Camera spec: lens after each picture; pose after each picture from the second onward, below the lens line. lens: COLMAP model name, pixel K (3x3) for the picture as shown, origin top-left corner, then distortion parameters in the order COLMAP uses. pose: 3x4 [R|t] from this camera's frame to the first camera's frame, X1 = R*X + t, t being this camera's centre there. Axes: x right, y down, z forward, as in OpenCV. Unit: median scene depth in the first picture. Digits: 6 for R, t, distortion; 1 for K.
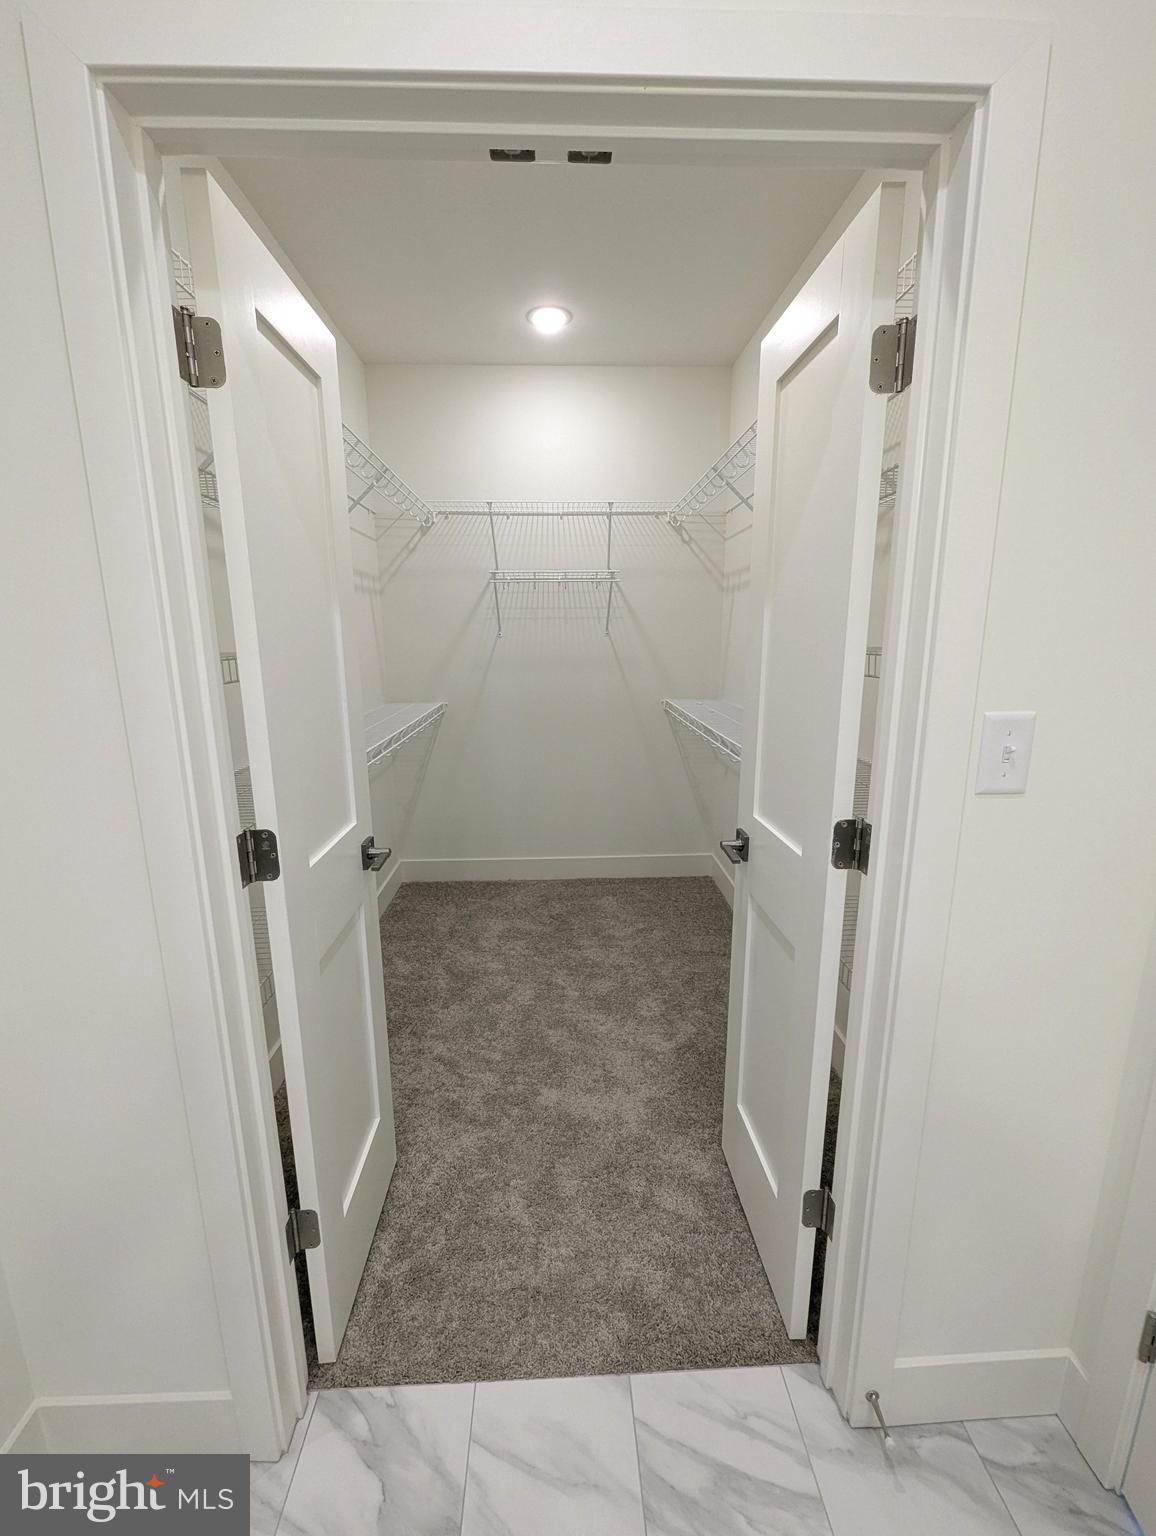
lens RADIAL K [[642.8, 0, 578.2], [0, 642.8, 767.7], [0, 0, 1]] dist [0.014743, 0.000199]
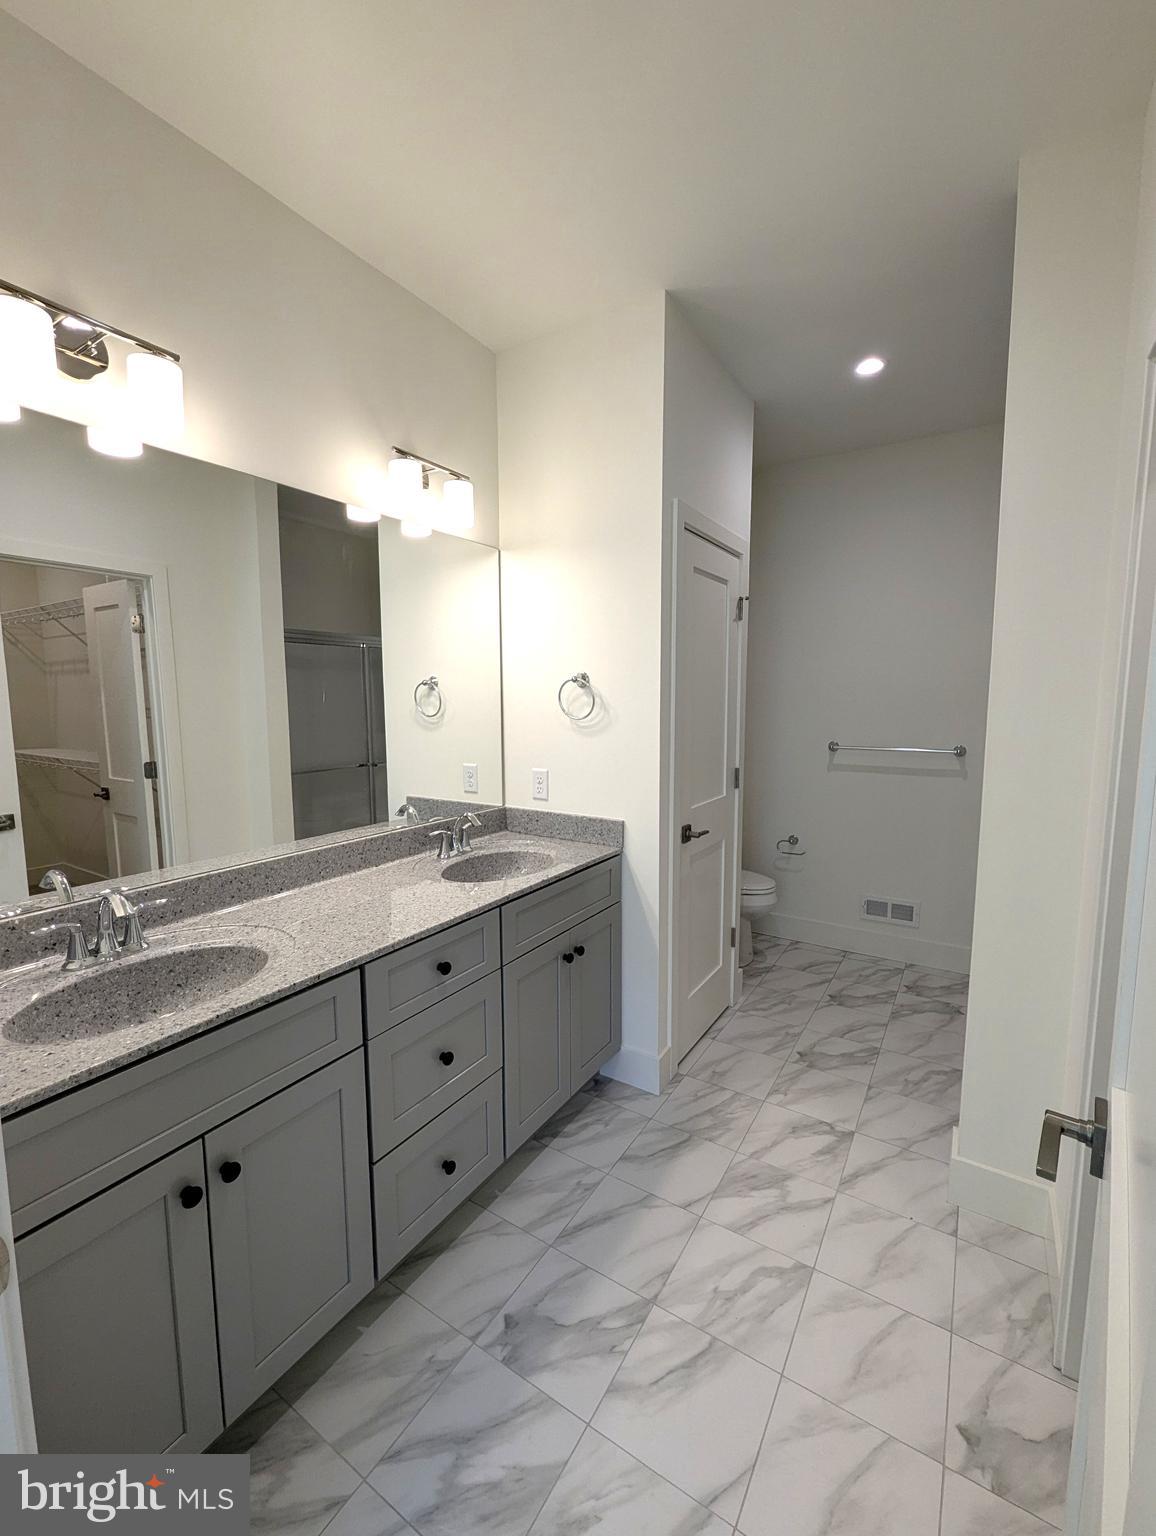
lens RADIAL K [[642.8, 0, 578.0], [0, 642.8, 767.8], [0, 0, 1]] dist [0.014743, 0.000199]
pose [[0.580244, -0.090469, 0.809402, -0.916373], [0.171233, 0.985149, -0.012641, 0.499512], [-0.796239, 0.145932, 0.587118, -2.501907]]
